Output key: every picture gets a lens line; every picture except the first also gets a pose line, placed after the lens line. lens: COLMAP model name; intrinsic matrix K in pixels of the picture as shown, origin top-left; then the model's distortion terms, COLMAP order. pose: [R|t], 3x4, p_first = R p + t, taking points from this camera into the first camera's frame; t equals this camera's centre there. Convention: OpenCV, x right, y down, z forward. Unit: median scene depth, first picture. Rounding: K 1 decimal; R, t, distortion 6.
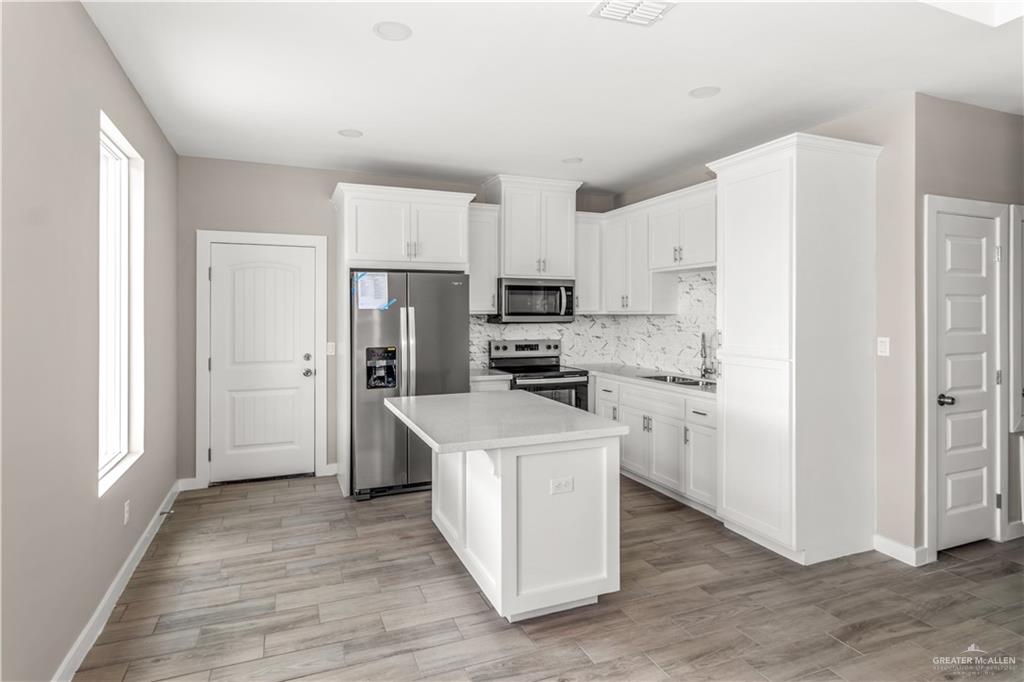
lens RADIAL K [[509.6, 0, 467.2], [0, 509.6, 316.6], [0, 0, 1]] dist [0.003678, 0.000123]
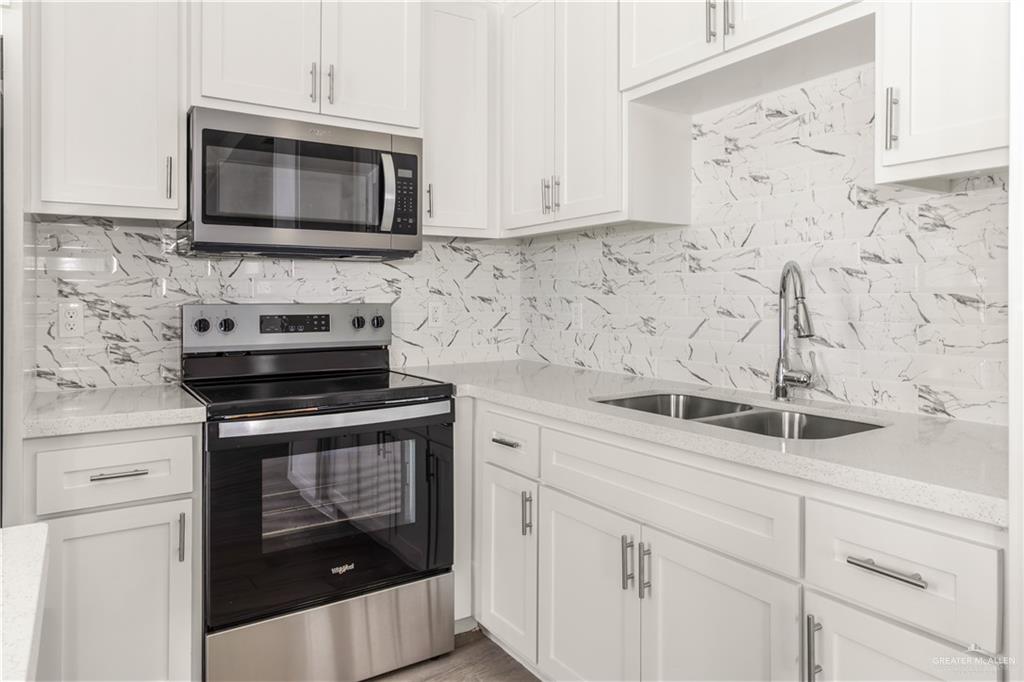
lens RADIAL K [[651.8, 0, 488.7], [0, 651.8, 299.6], [0, 0, 1]] dist [-0.007928, -0.000230]
pose [[0.972067, -0.000453, 0.234702, 0.148198], [0.000987, 0.999997, -0.002157, 0.046171], [-0.234700, 0.002328, 0.972065, 0.531176]]
